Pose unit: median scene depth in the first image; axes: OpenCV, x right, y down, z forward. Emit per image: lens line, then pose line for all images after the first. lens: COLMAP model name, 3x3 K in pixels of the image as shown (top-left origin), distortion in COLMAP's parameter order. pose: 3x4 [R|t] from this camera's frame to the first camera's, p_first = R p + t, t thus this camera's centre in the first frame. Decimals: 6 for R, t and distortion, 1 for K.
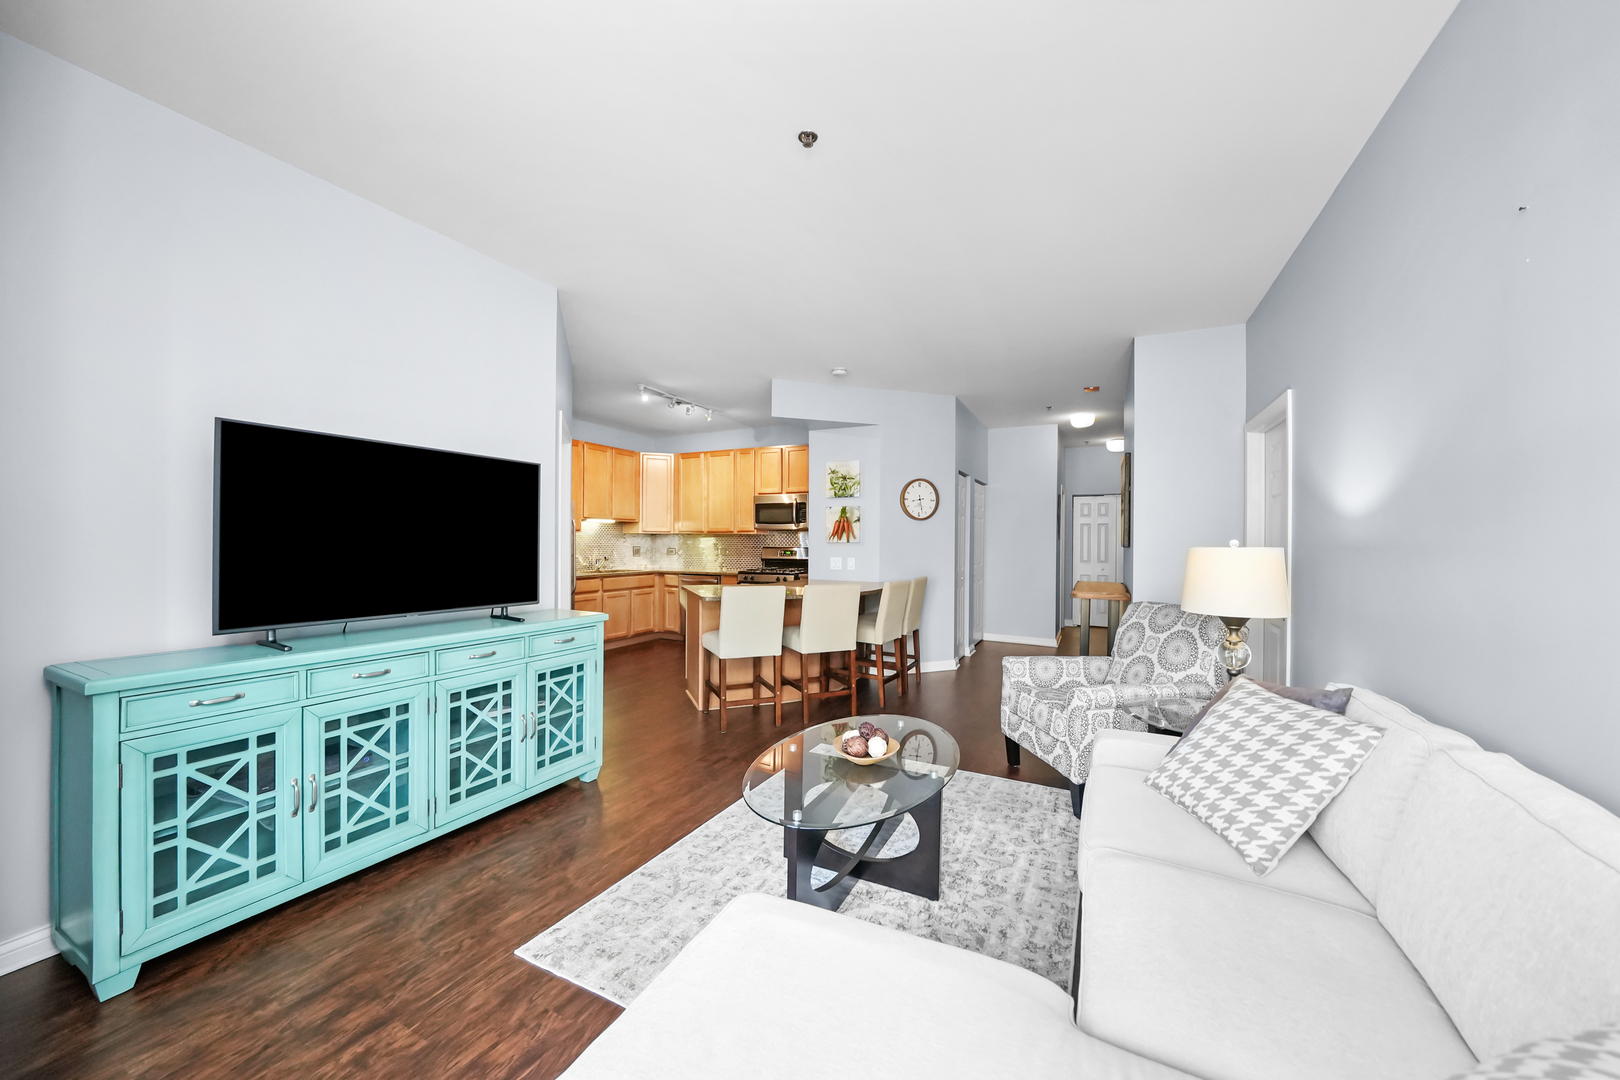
lens RADIAL K [[590.7, 0, 806.4], [0, 590.7, 549.6], [0, 0, 1]] dist [-0.020974, 0.002105]
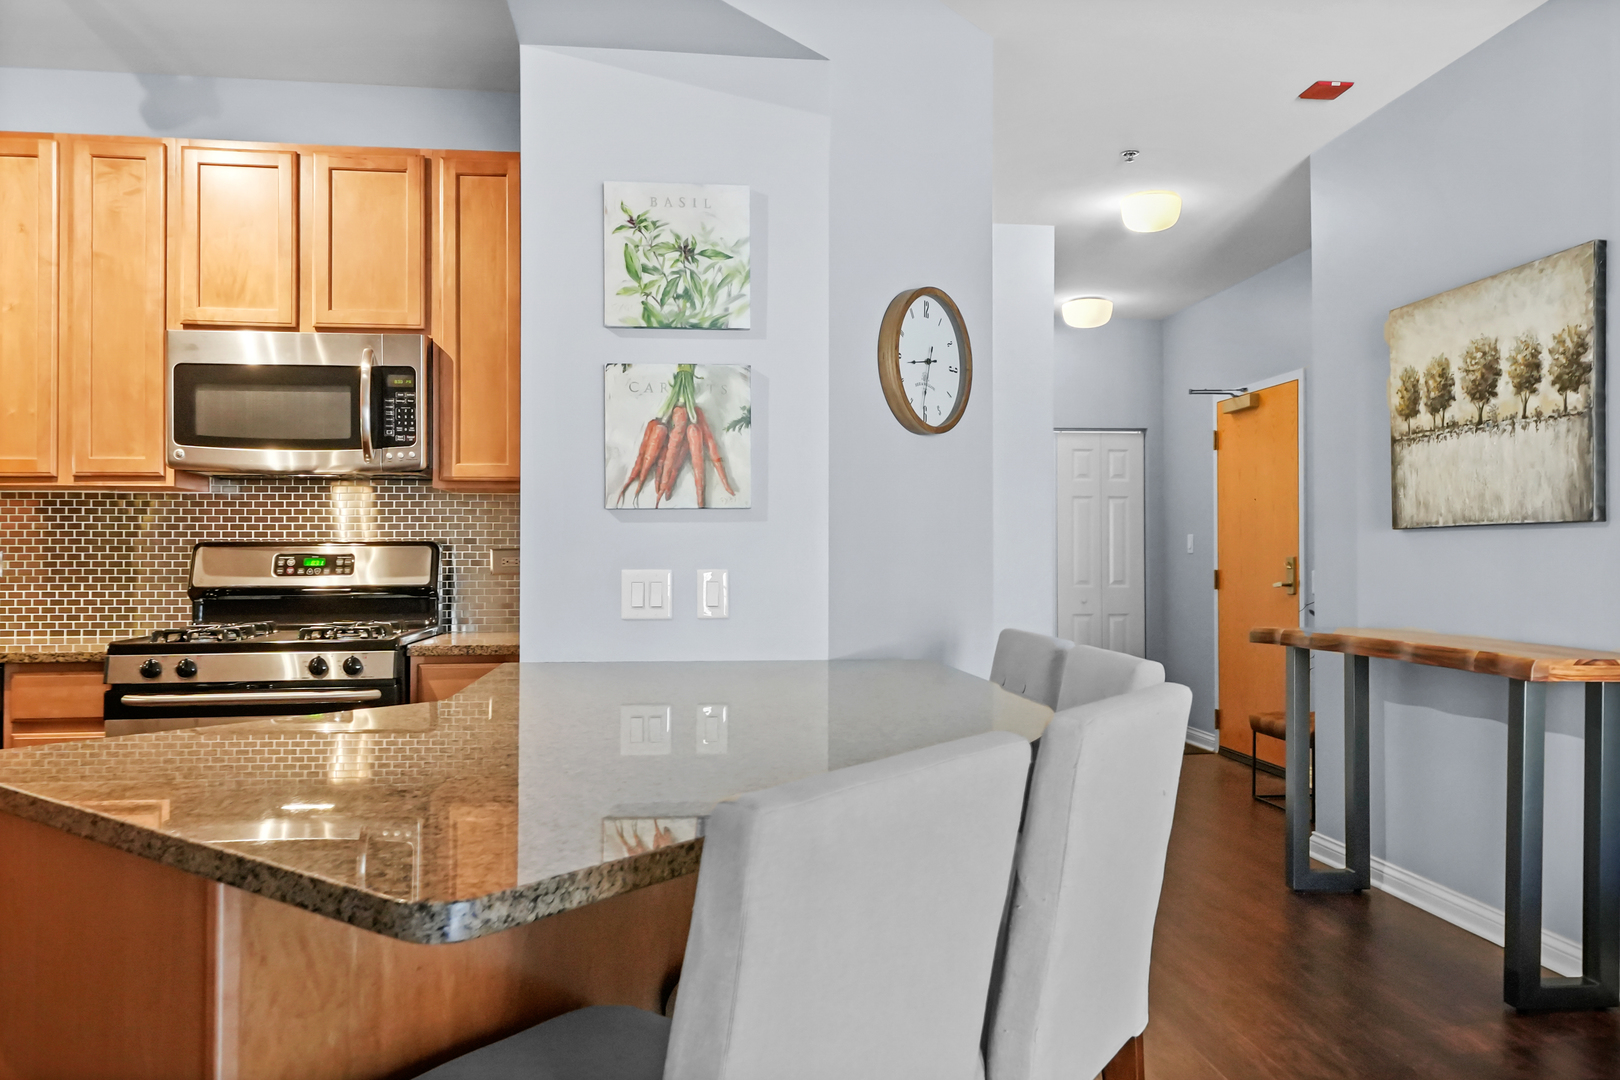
lens RADIAL K [[1177.6, 0, 810.6], [0, 1177.6, 540.1], [0, 0, 1]] dist [0.001490, 0.012456]
pose [[0.837090, 0.000639, 0.547065, -0.133279], [0.015627, 0.999563, -0.025080, 0.011907], [-0.546842, 0.029543, 0.836714, 0.447937]]
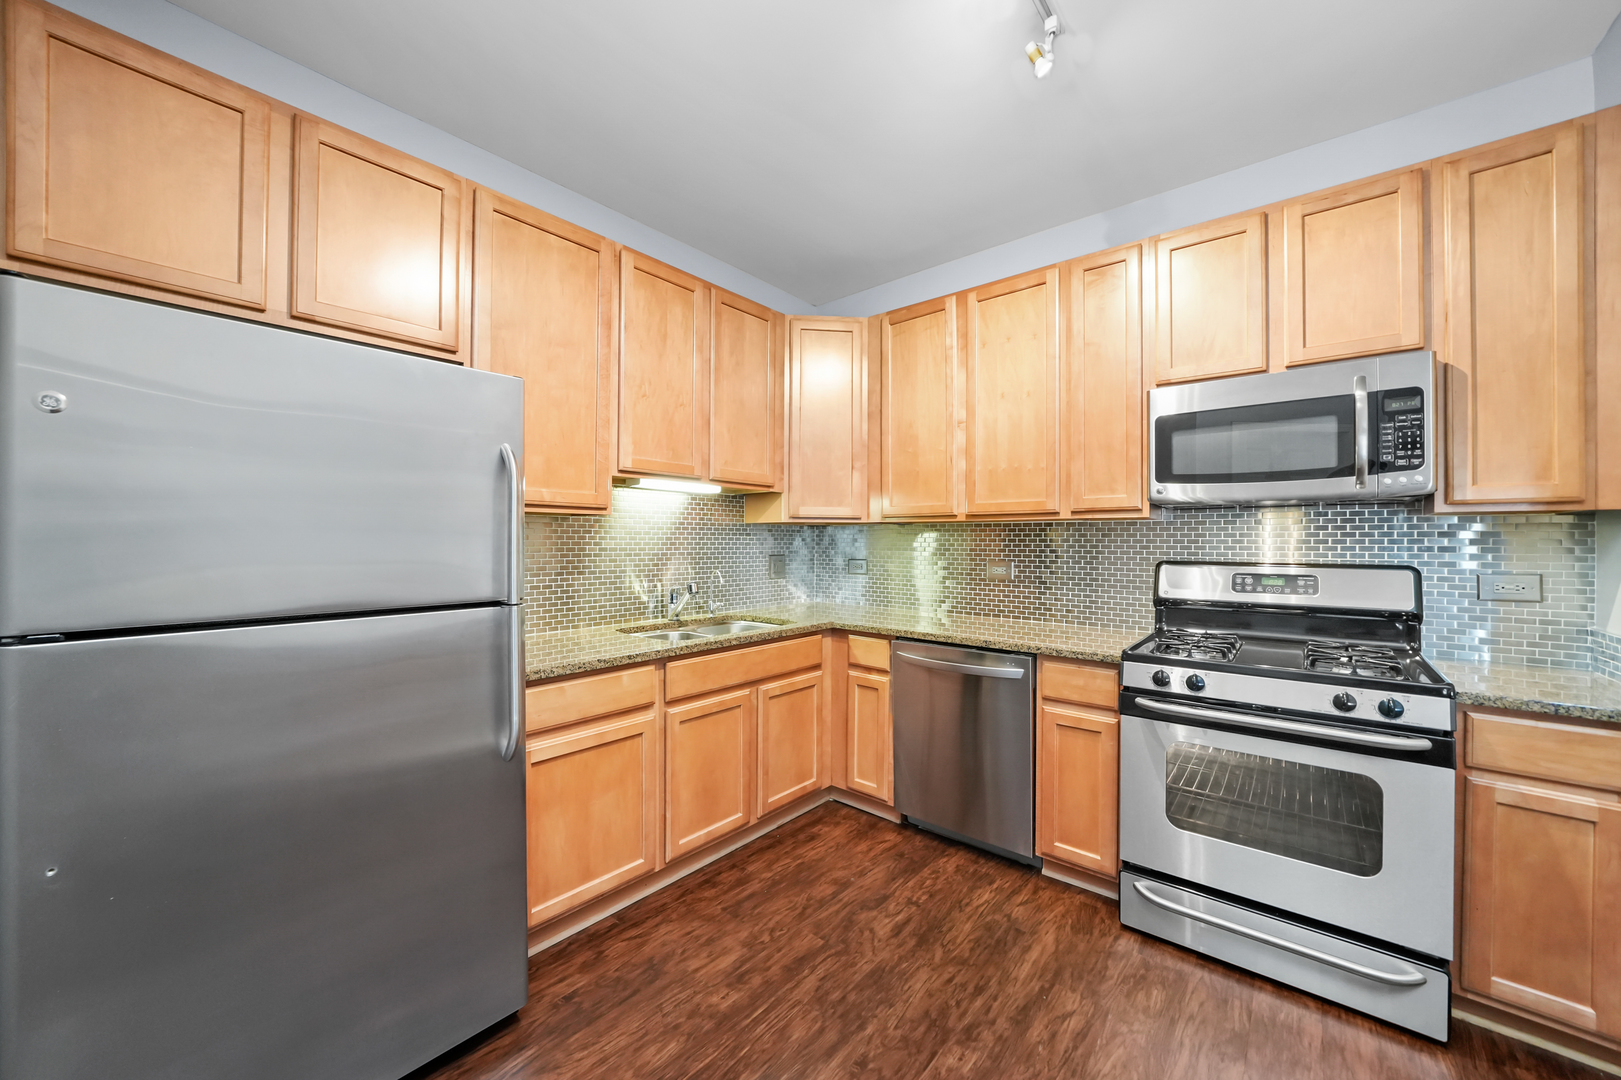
lens RADIAL K [[591.1, 0, 807.4], [0, 591.1, 540.8], [0, 0, 1]] dist [-0.020974, 0.002105]
pose [[0.970571, -0.001417, -0.240812, -0.185837], [-0.002459, 0.999872, -0.015793, -0.009969], [0.240804, 0.015921, 0.970443, 0.669938]]
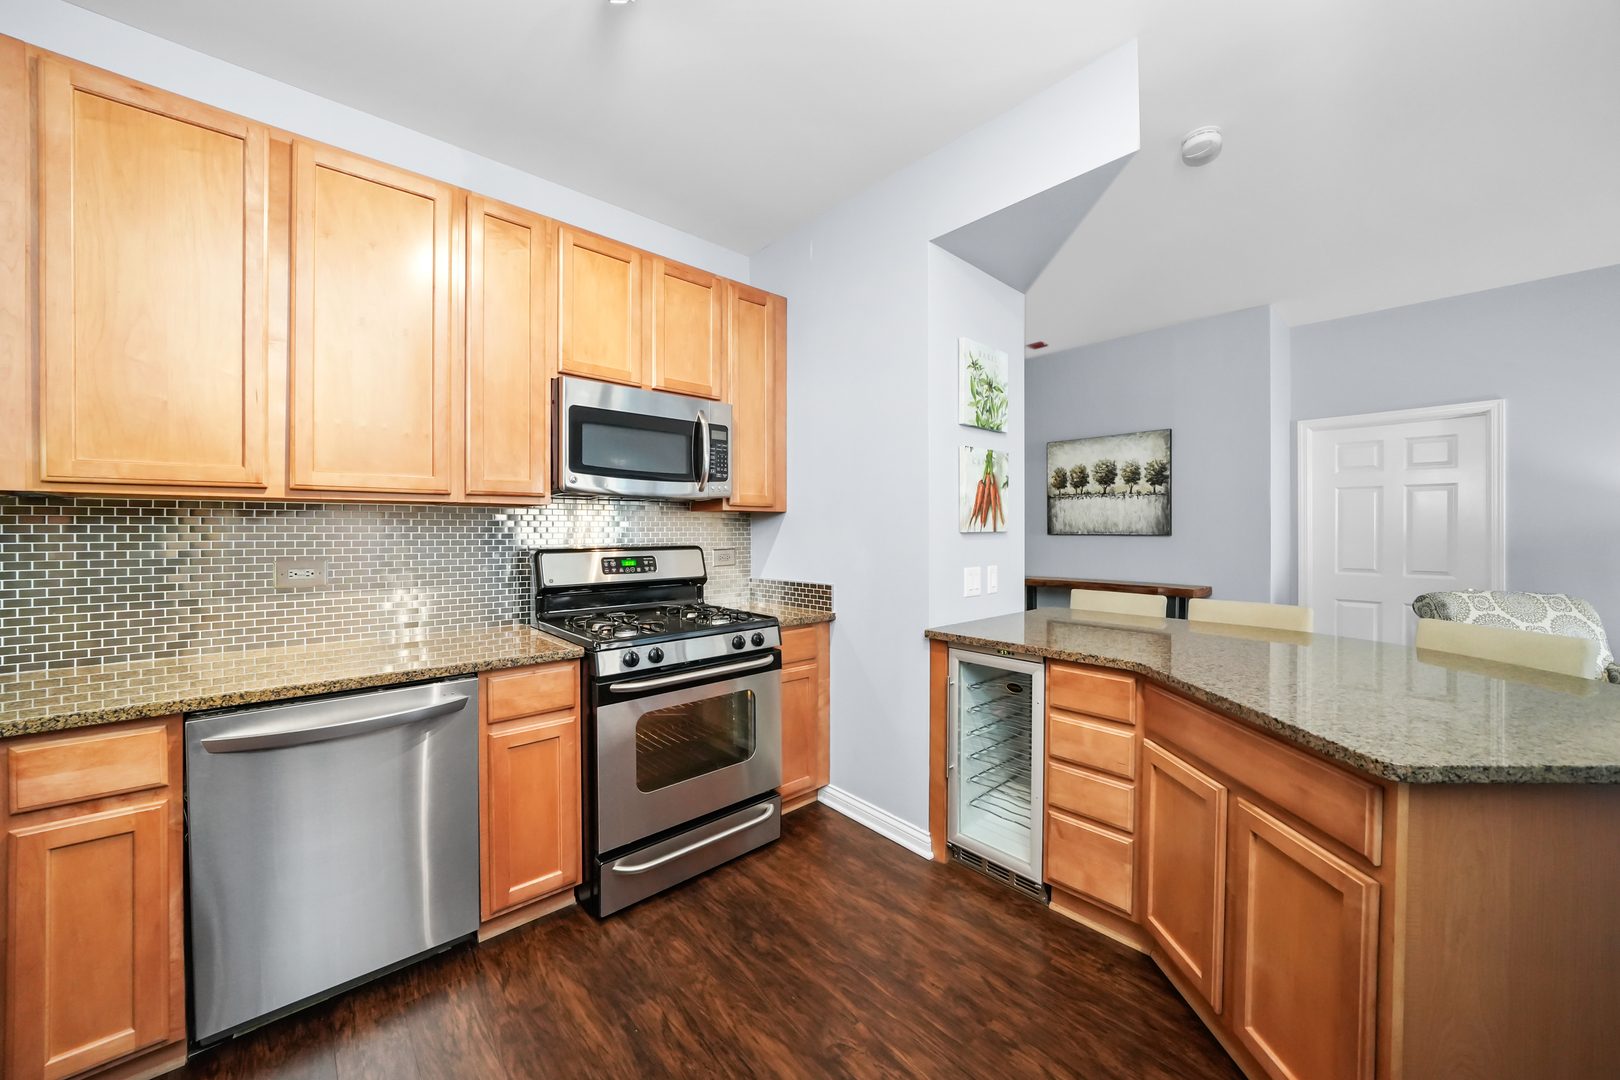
lens RADIAL K [[590.7, 0, 806.8], [0, 590.7, 531.0], [0, 0, 1]] dist [-0.020974, 0.002105]
pose [[0.365898, -0.007272, 0.930627, -0.318812], [0.016597, 0.999861, 0.001287, -0.012551], [-0.930507, 0.014975, 0.365968, 0.779960]]
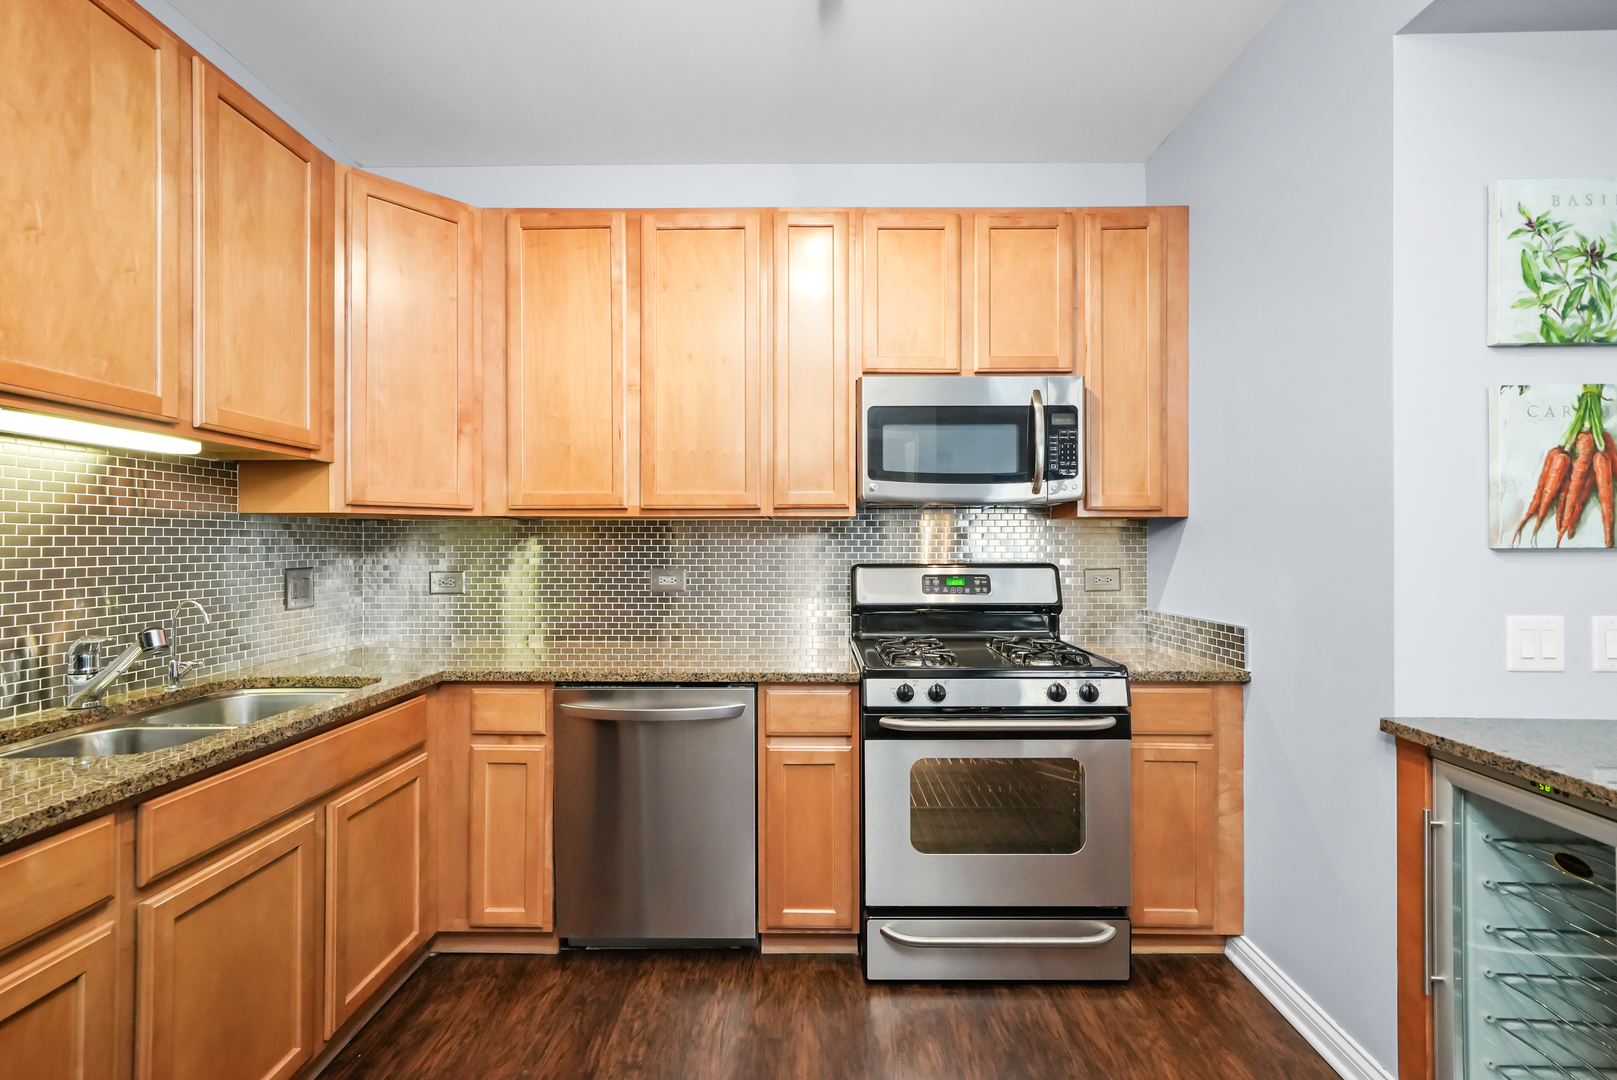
lens RADIAL K [[713.9, 0, 805.7], [0, 713.9, 540.6], [0, 0, 1]] dist [0.002953, 0.003533]
pose [[0.898399, -0.003930, 0.439163, -0.257486], [0.011463, 0.999829, -0.014503, -0.011405], [-0.439031, 0.018064, 0.898290, 0.716202]]
